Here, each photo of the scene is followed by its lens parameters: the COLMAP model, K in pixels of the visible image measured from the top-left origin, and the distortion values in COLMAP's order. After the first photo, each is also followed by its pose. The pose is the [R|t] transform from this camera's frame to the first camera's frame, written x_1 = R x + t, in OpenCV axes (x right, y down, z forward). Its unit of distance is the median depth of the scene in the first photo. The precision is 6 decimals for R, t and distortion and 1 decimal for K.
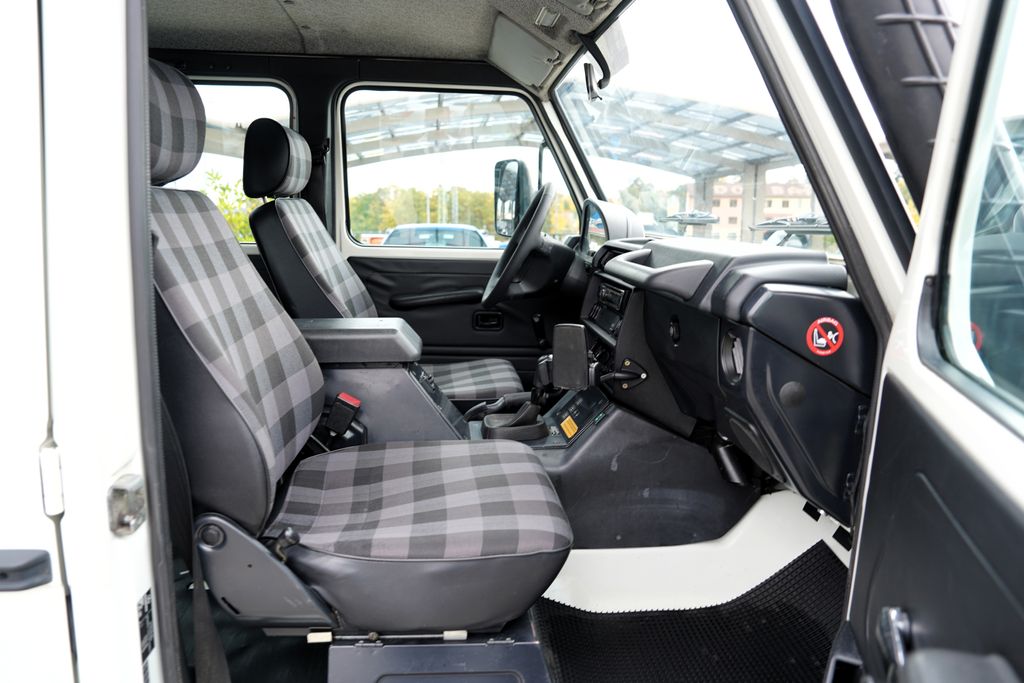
lens RADIAL K [[698.6, 0, 512.0], [0, 698.6, 341.5], [0, 0, 1]] dist [-0.127104, 0.104729]
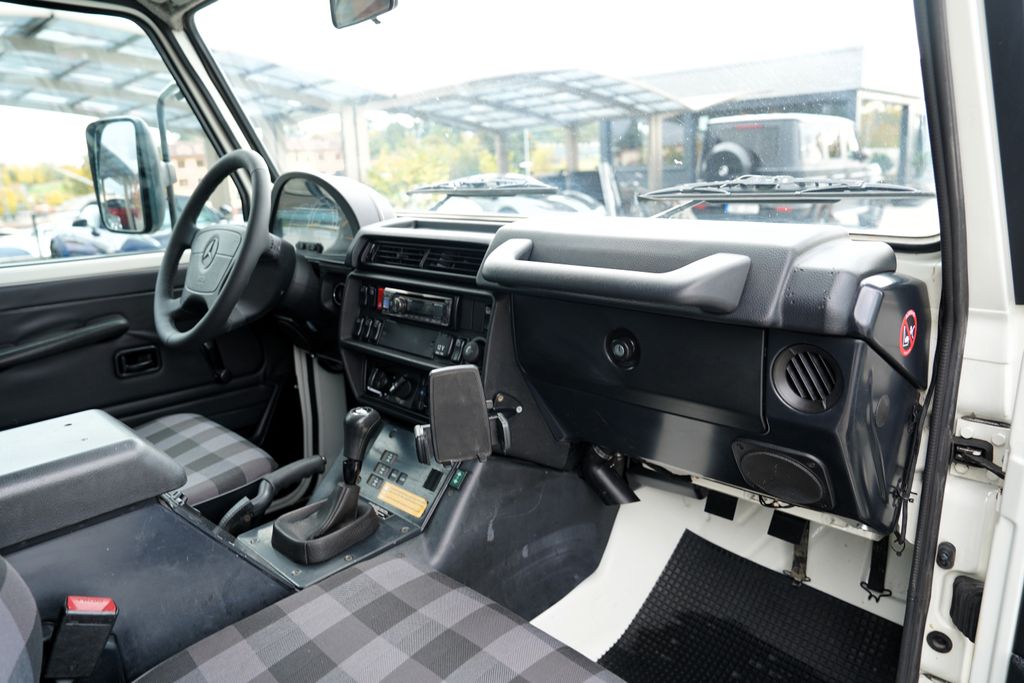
lens RADIAL K [[698.6, 0, 512.0], [0, 698.6, 341.5], [0, 0, 1]] dist [-0.127104, 0.104729]
pose [[0.768794, -0.198536, 0.607897, -0.241590], [0.163657, 0.980013, 0.113094, -0.101522], [-0.618200, 0.012540, 0.785921, 0.405191]]
